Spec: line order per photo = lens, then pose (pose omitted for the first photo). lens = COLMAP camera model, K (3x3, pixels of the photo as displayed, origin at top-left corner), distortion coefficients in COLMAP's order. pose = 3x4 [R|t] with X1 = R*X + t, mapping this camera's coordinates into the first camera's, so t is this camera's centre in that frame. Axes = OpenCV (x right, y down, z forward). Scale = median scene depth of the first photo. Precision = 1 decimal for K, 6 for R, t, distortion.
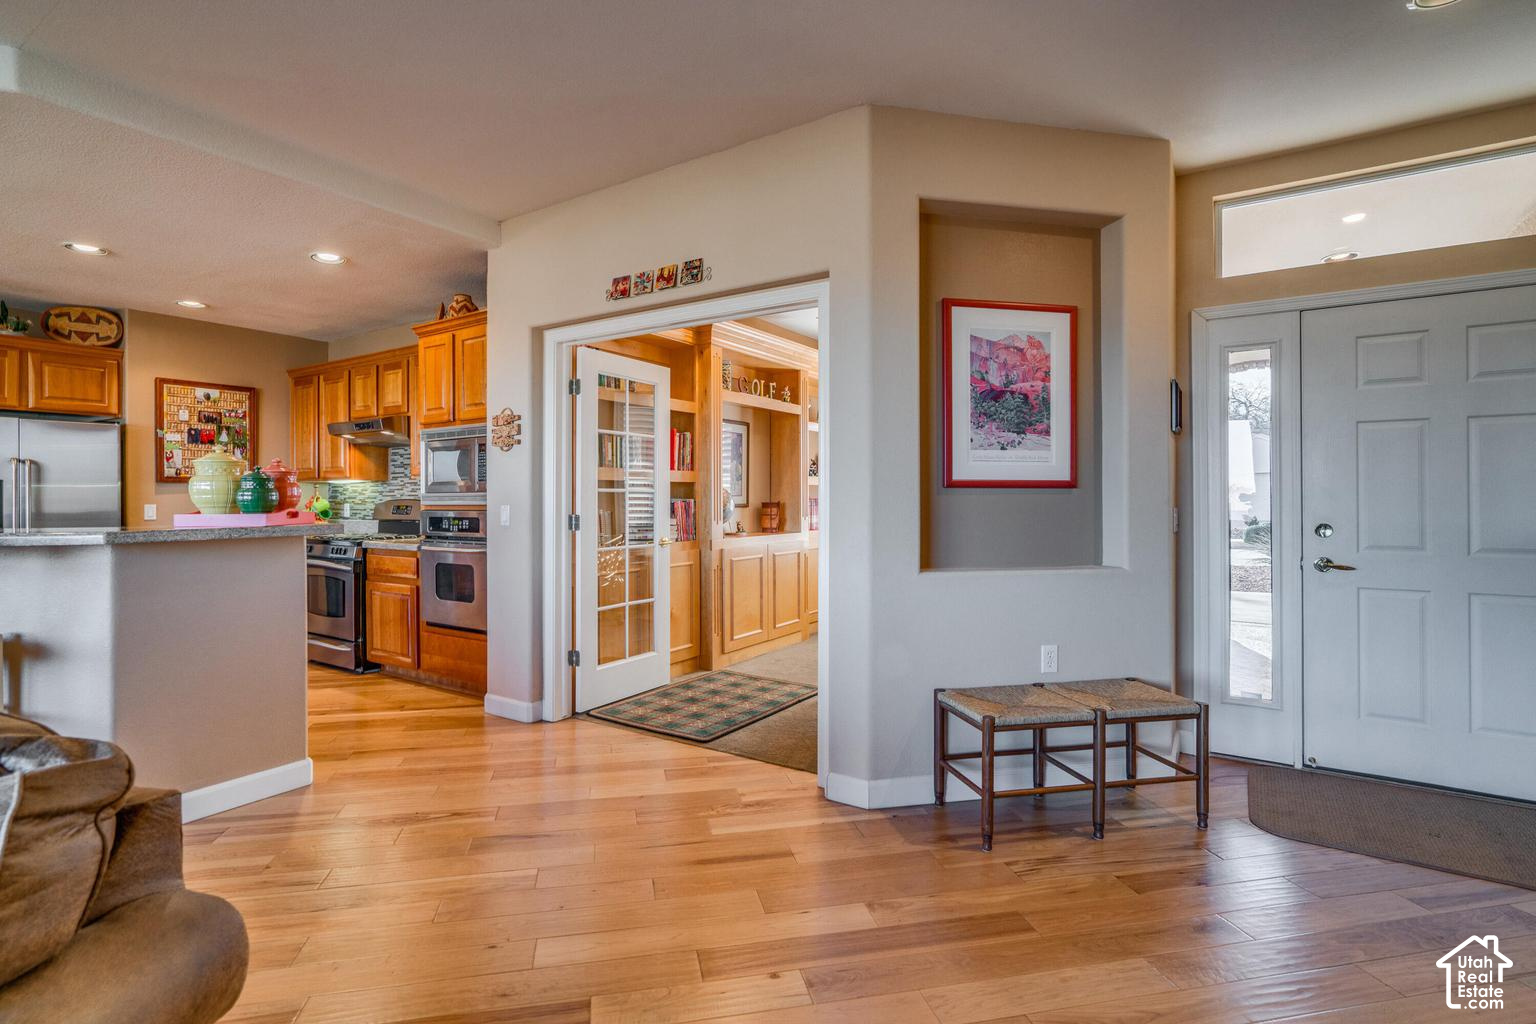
lens RADIAL K [[665.4, 0, 760.8], [0, 665.4, 495.7], [0, 0, 1]] dist [-0.000658, -0.000131]
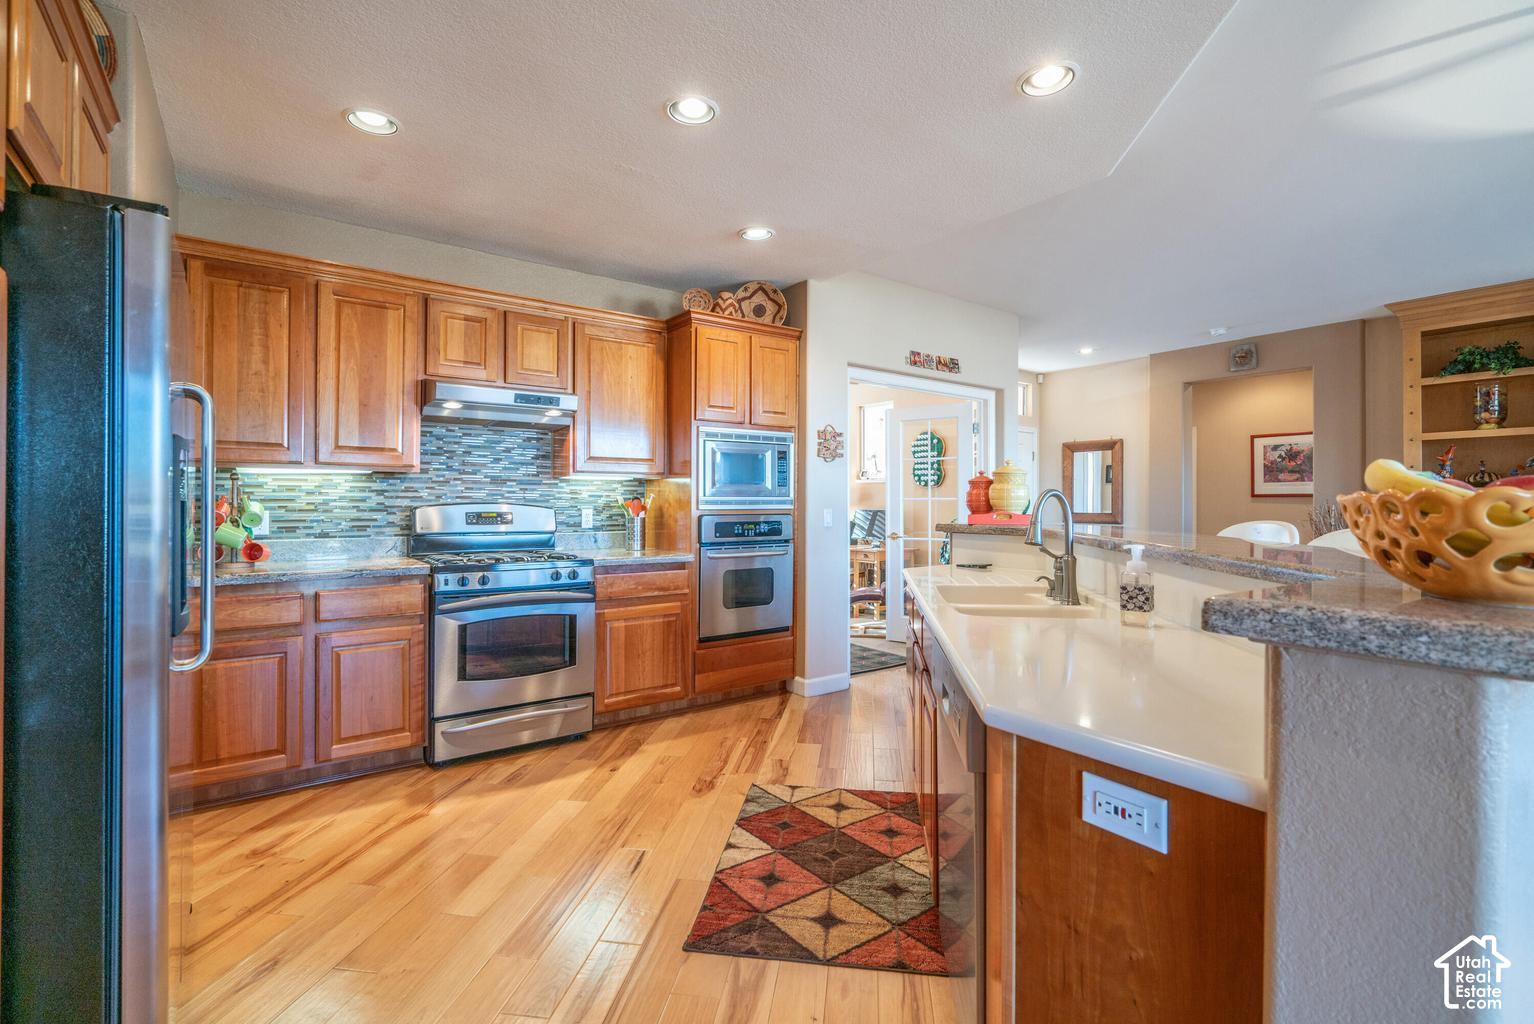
lens RADIAL K [[695.2, 0, 773.5], [0, 695.2, 502.2], [0, 0, 1]] dist [0.000228, 0.000831]
pose [[0.378402, 0.003983, 0.925633, -1.398012], [-0.005674, 0.999982, -0.001983, 0.005208], [-0.925624, -0.004502, 0.378418, 0.571399]]
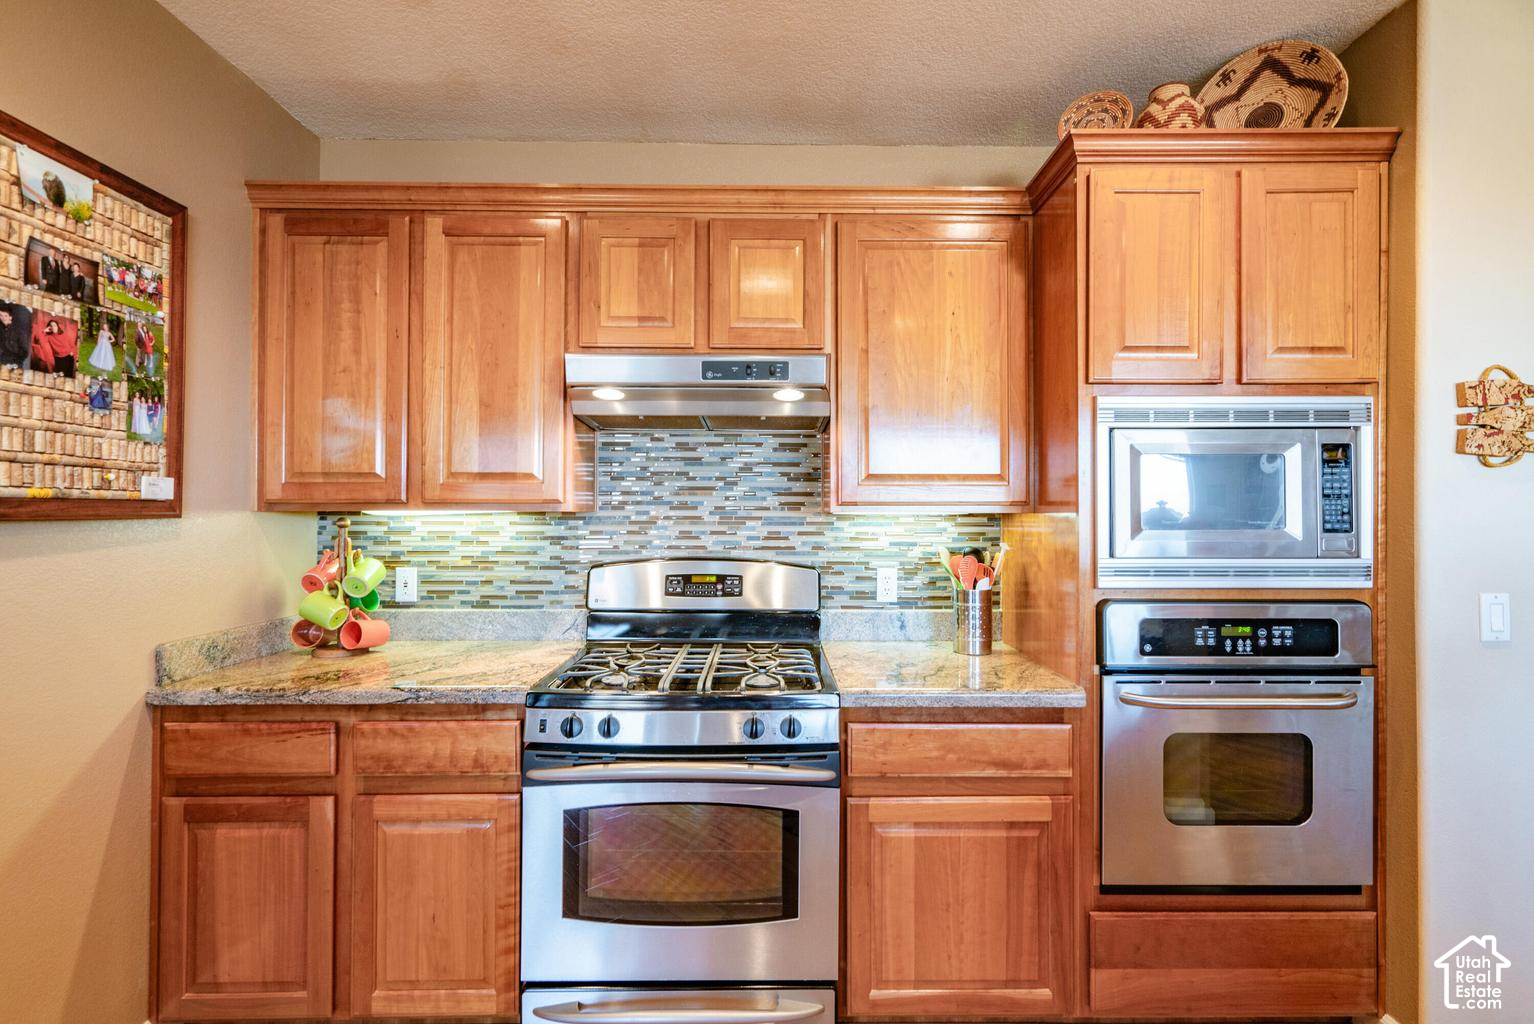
lens RADIAL K [[695.2, 0, 773.5], [0, 695.2, 502.2], [0, 0, 1]] dist [0.000228, 0.000831]
pose [[0.852298, 0.011179, 0.522937, -0.923102], [-0.007123, 0.999927, -0.009767, -0.032982], [-0.523008, 0.004599, 0.852315, 0.780057]]
